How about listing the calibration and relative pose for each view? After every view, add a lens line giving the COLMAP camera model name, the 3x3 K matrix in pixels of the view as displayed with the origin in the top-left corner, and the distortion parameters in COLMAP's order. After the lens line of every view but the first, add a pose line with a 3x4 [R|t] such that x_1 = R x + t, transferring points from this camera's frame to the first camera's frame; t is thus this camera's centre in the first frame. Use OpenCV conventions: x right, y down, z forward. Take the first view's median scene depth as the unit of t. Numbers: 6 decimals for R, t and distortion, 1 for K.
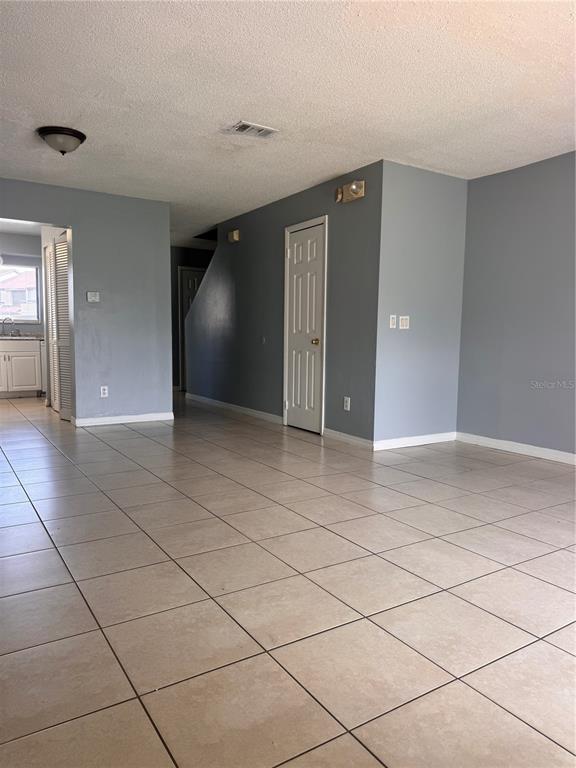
lens RADIAL K [[545.8, 0, 289.1], [0, 545.8, 385.3], [0, 0, 1]] dist [0.017034, -0.002971]
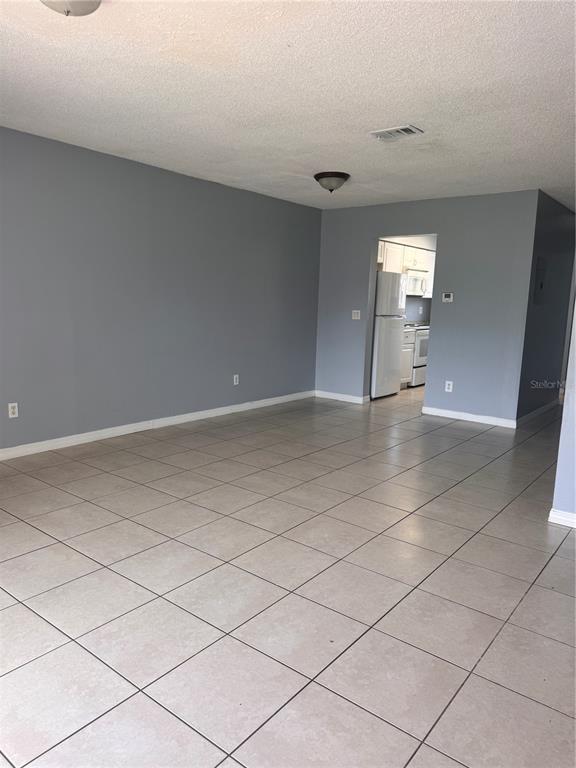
lens RADIAL K [[545.8, 0, 289.3], [0, 545.8, 383.2], [0, 0, 1]] dist [0.017034, -0.002971]
pose [[0.329836, 0.143809, -0.933021, 1.018287], [-0.114377, 0.987136, 0.111716, -0.143341], [0.937084, 0.069868, 0.342041, 0.639920]]
